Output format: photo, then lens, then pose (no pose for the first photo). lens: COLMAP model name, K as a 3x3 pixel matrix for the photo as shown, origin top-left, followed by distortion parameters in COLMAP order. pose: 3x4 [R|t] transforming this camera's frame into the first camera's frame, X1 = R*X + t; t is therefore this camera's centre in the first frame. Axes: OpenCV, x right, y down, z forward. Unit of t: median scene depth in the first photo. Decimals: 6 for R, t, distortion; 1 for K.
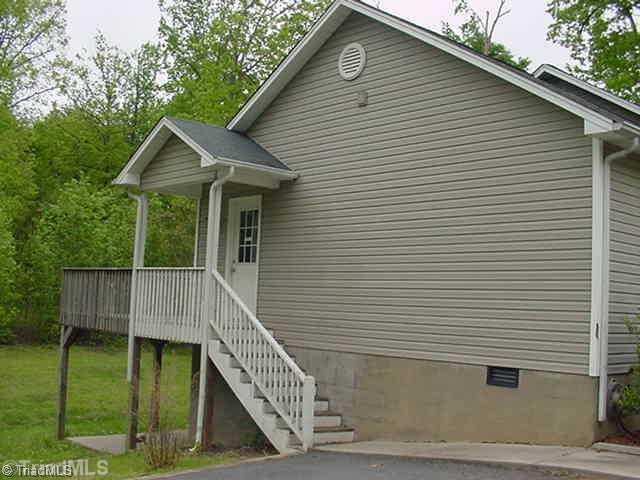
lens RADIAL K [[792.0, 0, 320.0], [0, 792.0, 240.0], [0, 0, 1]] dist [-0.200386, 0.280101]
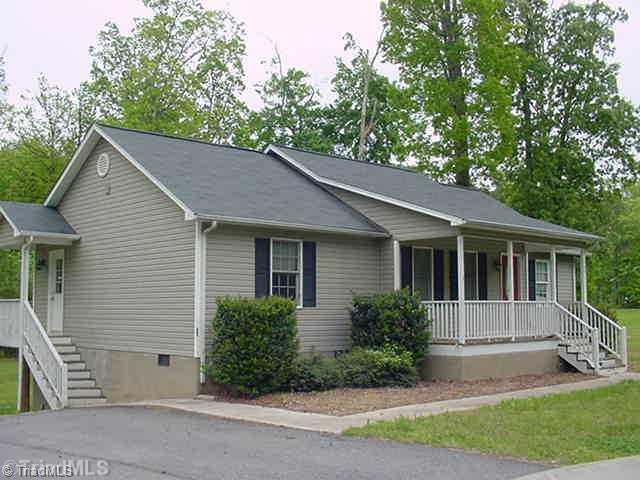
lens RADIAL K [[792.0, 0, 320.0], [0, 792.0, 240.0], [0, 0, 1]] dist [-0.200386, 0.280101]
pose [[0.998815, -0.044575, 0.019549, 0.378704], [0.044691, 0.998985, -0.005563, -0.042810], [-0.019282, 0.006430, 0.999793, -0.495725]]
